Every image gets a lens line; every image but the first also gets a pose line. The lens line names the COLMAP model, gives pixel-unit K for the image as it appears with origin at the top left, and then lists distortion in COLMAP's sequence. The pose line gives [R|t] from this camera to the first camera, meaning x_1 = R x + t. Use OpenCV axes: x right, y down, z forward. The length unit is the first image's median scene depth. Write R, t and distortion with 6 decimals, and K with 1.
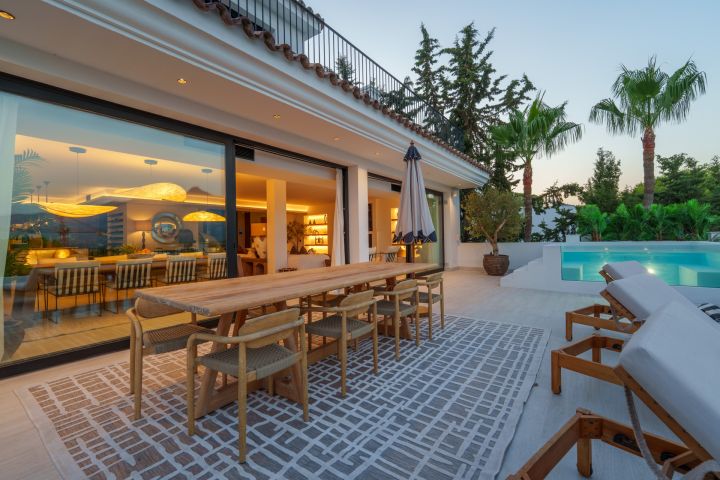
lens RADIAL K [[299.9, 0, 356.3], [0, 299.9, 243.8], [0, 0, 1]] dist [-0.000033, 0.000045]
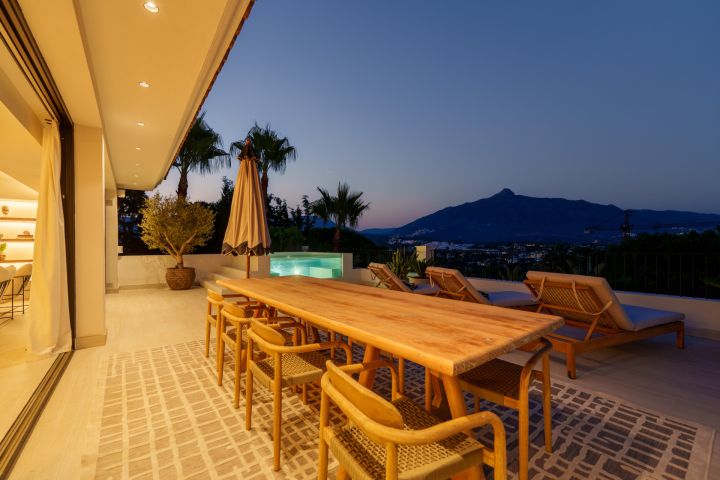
lens RADIAL K [[299.9, 0, 356.3], [0, 299.9, 243.8], [0, 0, 1]] dist [-0.000033, 0.000045]
pose [[0.279790, 0.020673, 0.959839, -0.263404], [0.018890, 0.999456, -0.027033, -0.002419], [-0.959875, 0.025695, 0.279247, 0.204470]]
